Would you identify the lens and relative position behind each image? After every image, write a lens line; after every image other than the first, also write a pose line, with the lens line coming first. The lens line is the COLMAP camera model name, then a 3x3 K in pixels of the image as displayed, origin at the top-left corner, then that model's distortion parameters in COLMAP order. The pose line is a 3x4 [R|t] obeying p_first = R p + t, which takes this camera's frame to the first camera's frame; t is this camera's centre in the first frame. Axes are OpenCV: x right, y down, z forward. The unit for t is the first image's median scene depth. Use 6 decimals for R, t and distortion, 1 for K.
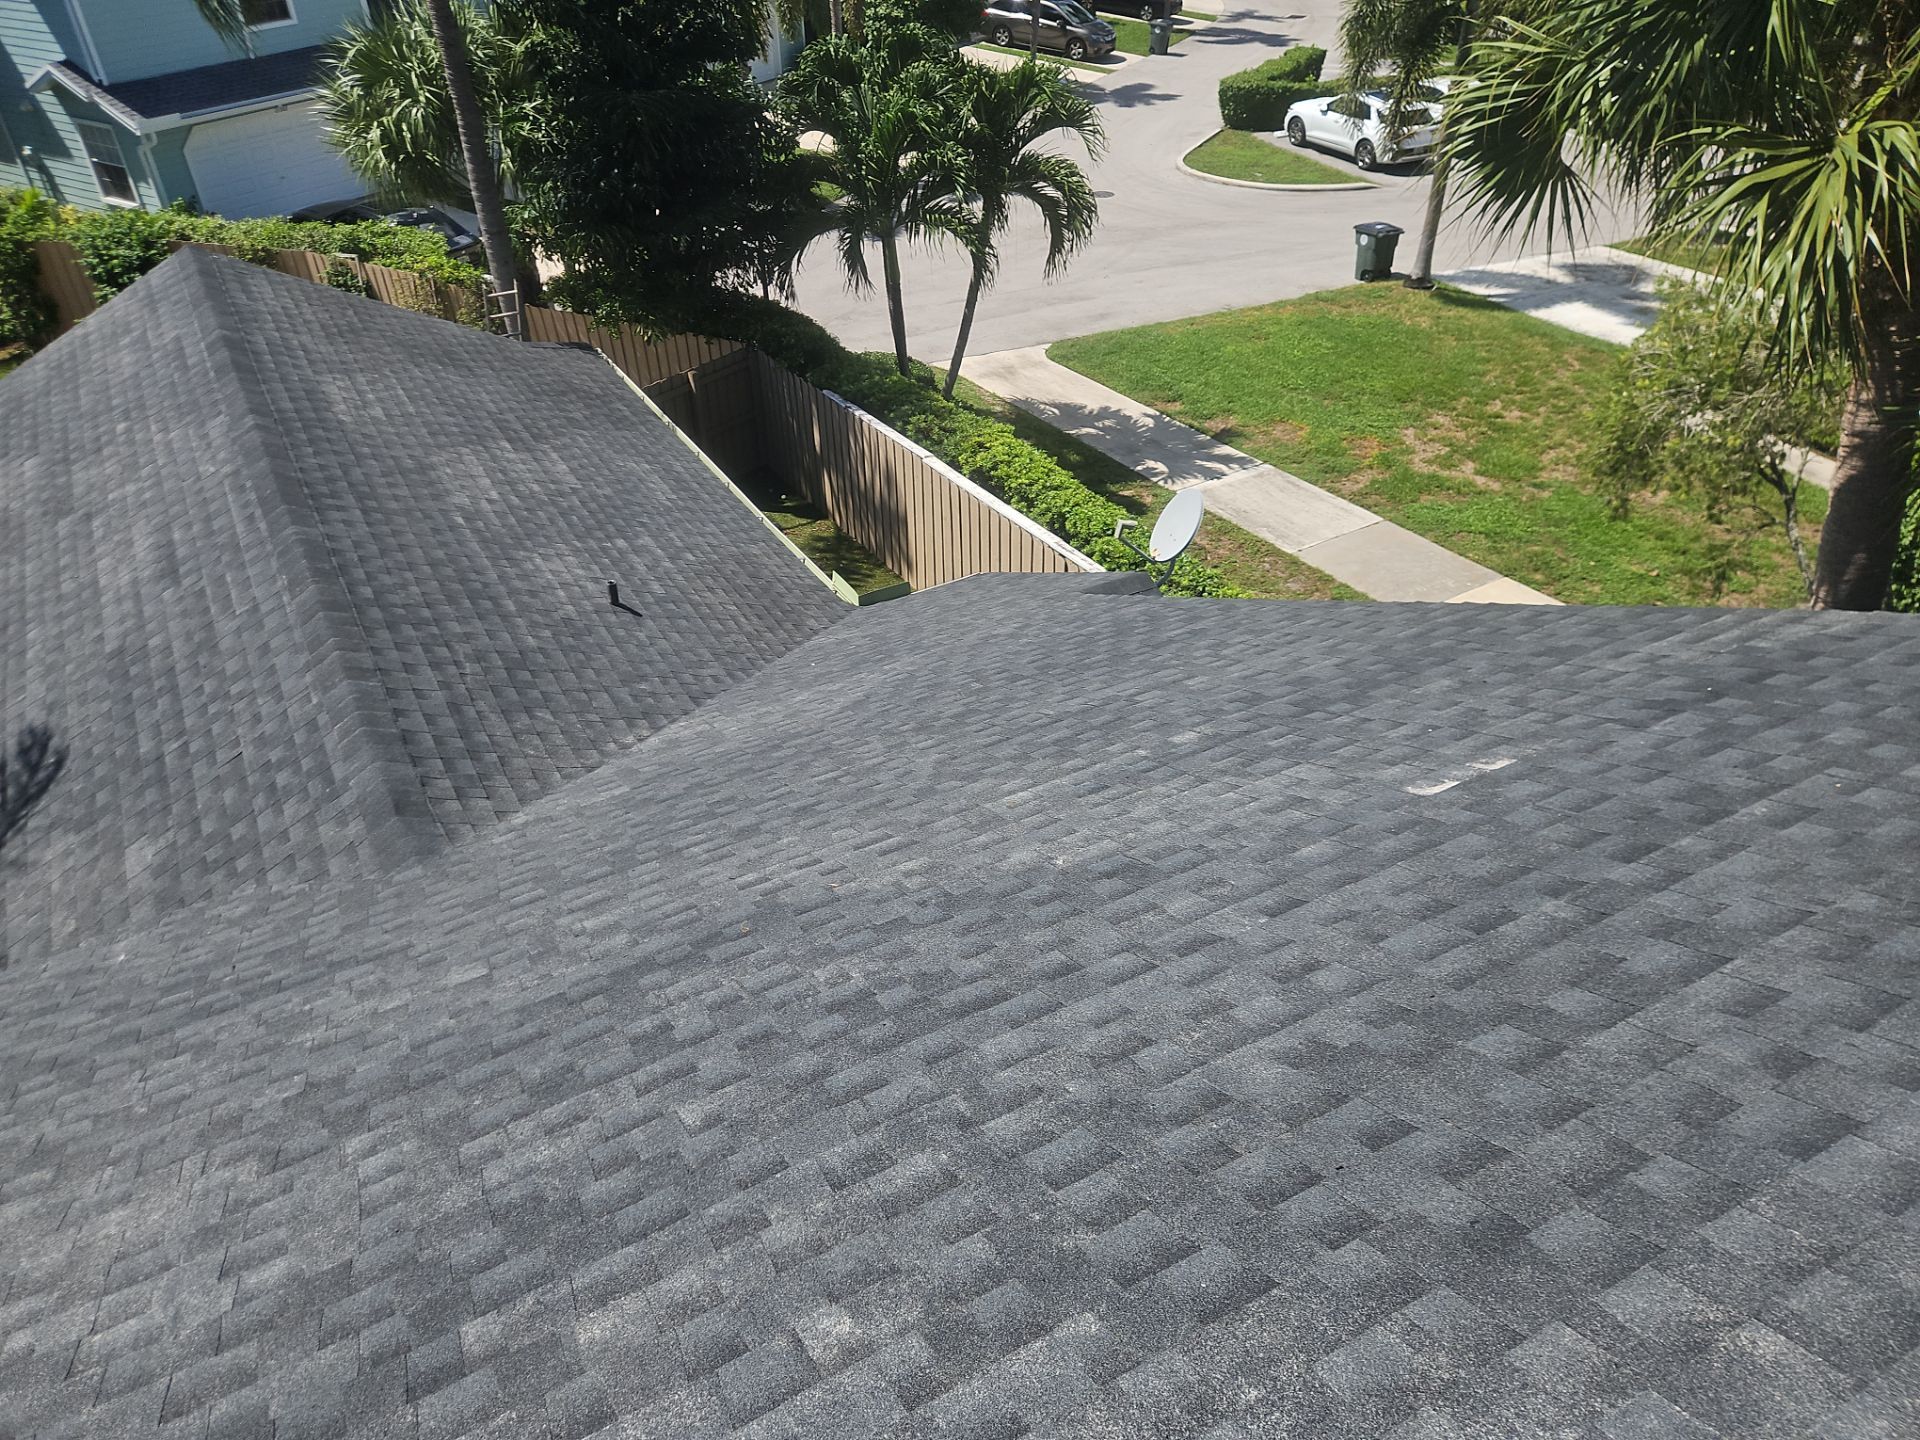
lens RADIAL K [[1316.8, 0, 952.6], [0, 1316.8, 685.7], [0, 0, 1]] dist [0.065537, -0.059478]
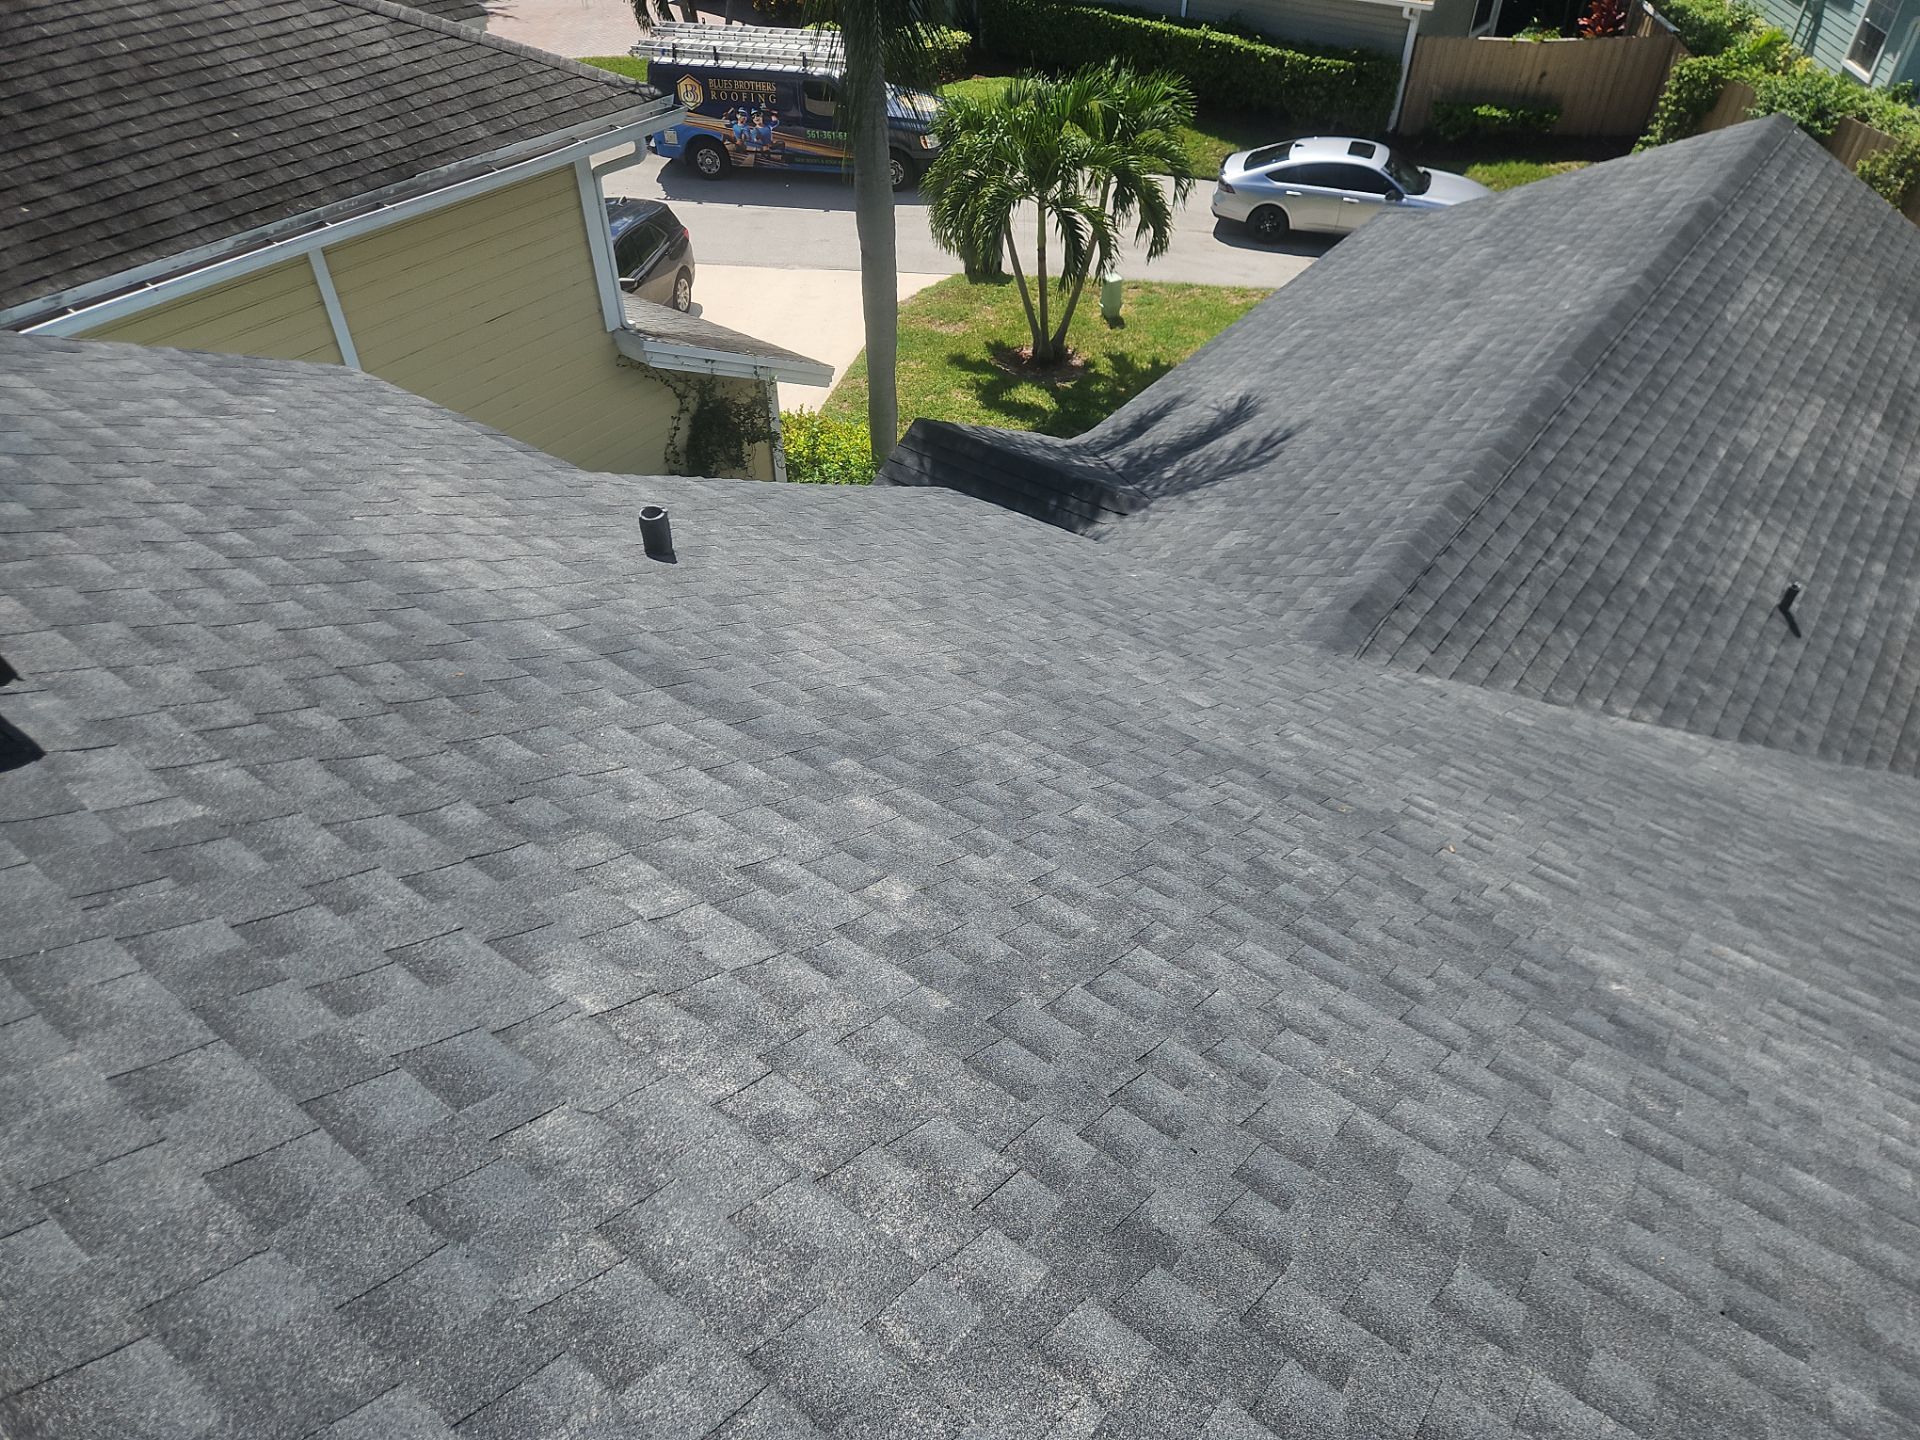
lens RADIAL K [[1316.8, 0, 937.8], [0, 1316.8, 729.5], [0, 0, 1]] dist [0.065537, -0.059478]
pose [[0.393087, 0.601231, -0.695704, 0.218181], [-0.516923, 0.770223, 0.373559, -0.048299], [0.760443, 0.212784, 0.613555, 0.051037]]
